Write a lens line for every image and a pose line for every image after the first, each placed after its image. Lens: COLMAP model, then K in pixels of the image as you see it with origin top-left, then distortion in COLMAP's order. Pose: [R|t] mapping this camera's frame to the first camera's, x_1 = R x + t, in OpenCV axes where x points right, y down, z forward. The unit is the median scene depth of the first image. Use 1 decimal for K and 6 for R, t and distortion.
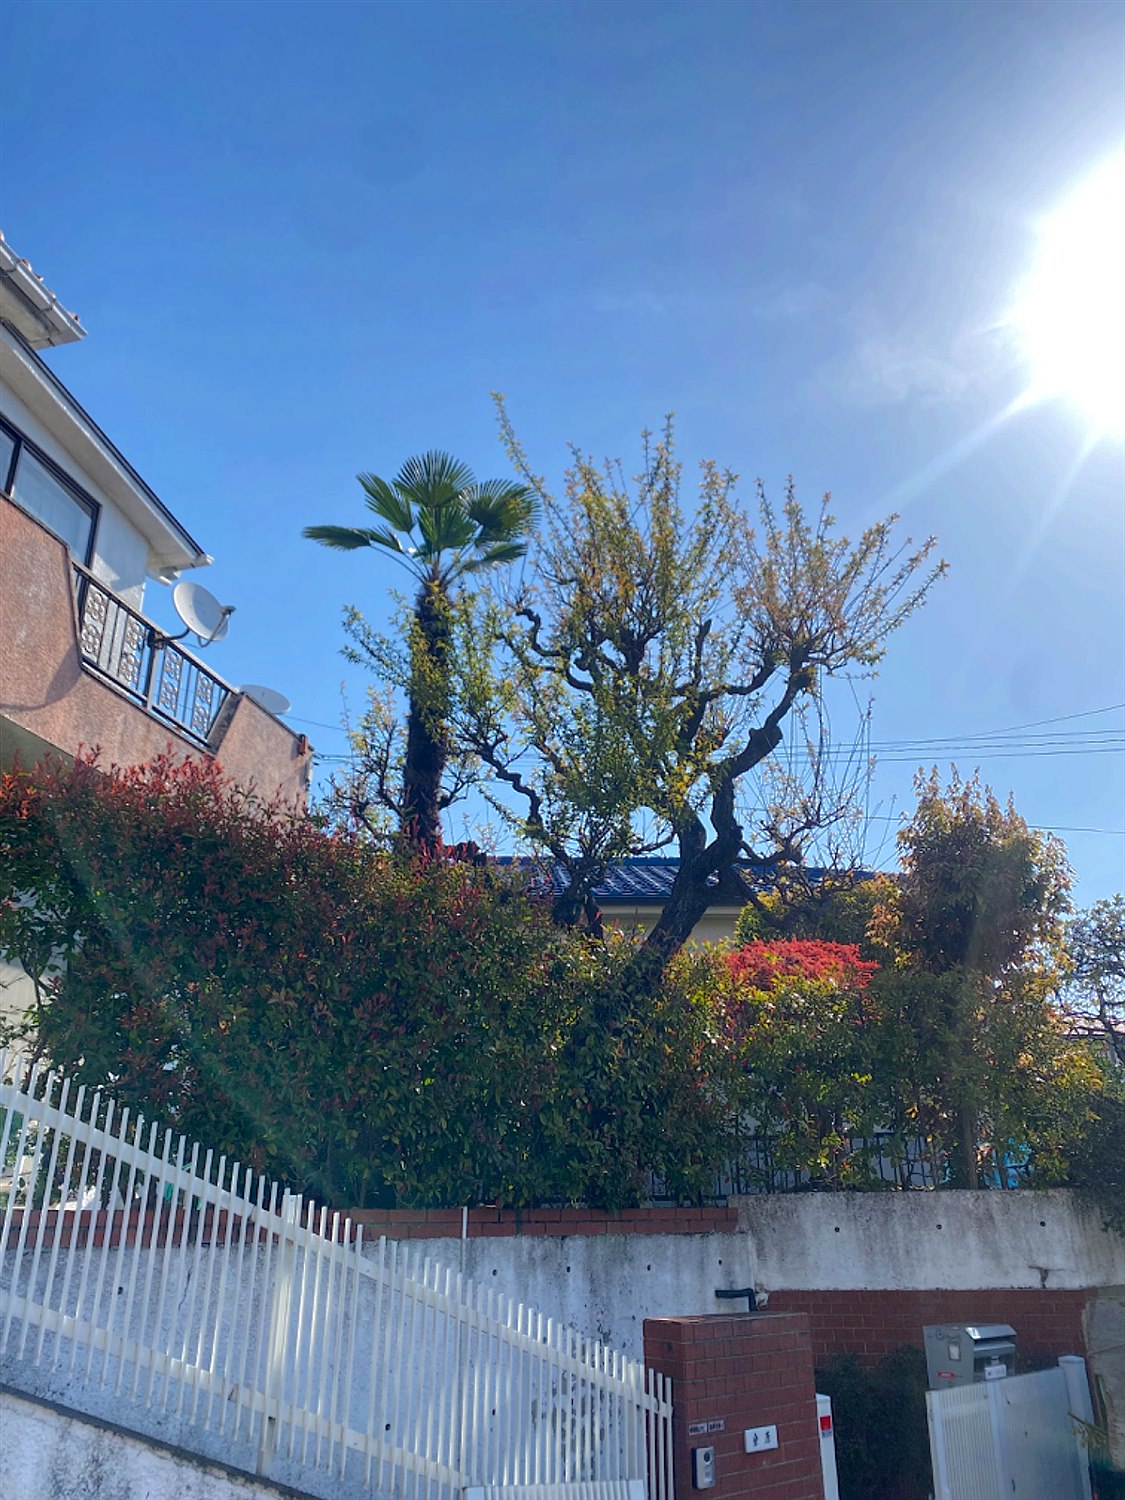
lens RADIAL K [[1215.3, 0, 562.5], [0, 1215.3, 750.0], [0, 0, 1]] dist [0.025611, -0.008719]
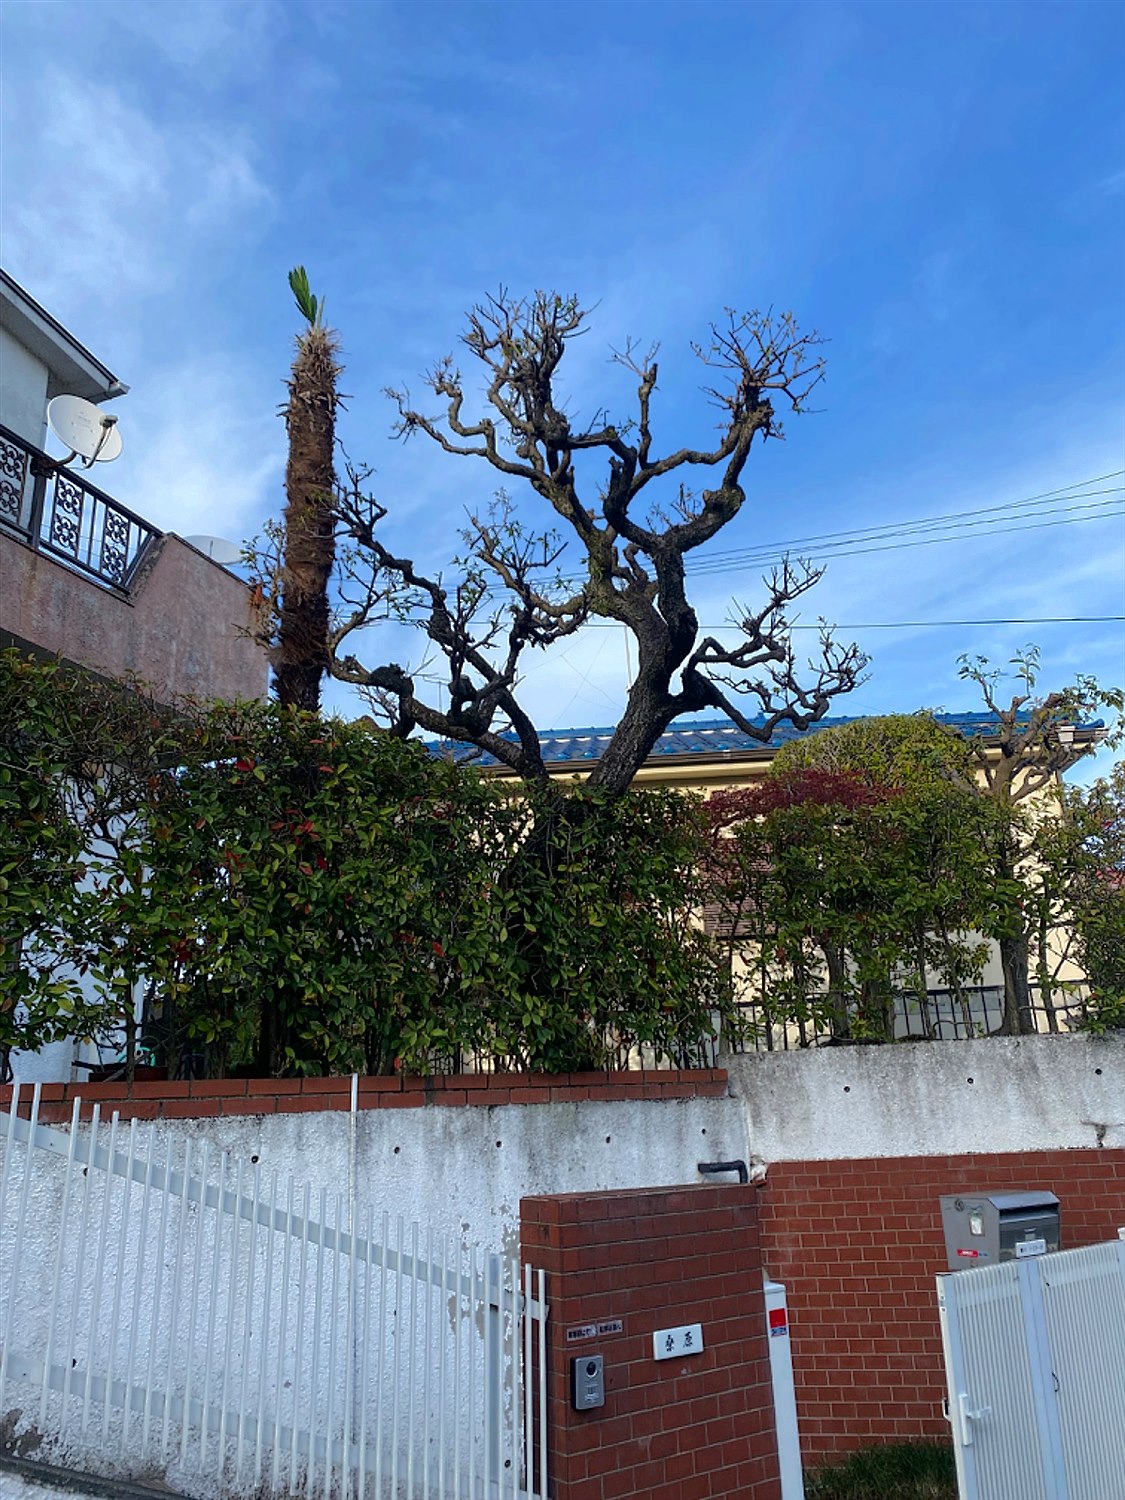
lens RADIAL K [[1215.3, 0, 562.5], [0, 1215.3, 750.0], [0, 0, 1]] dist [0.025611, -0.008719]
pose [[0.994238, -0.063664, -0.086246, 0.121318], [0.069985, 0.994920, 0.072362, 0.089583], [0.081201, -0.077981, 0.993643, 0.176436]]
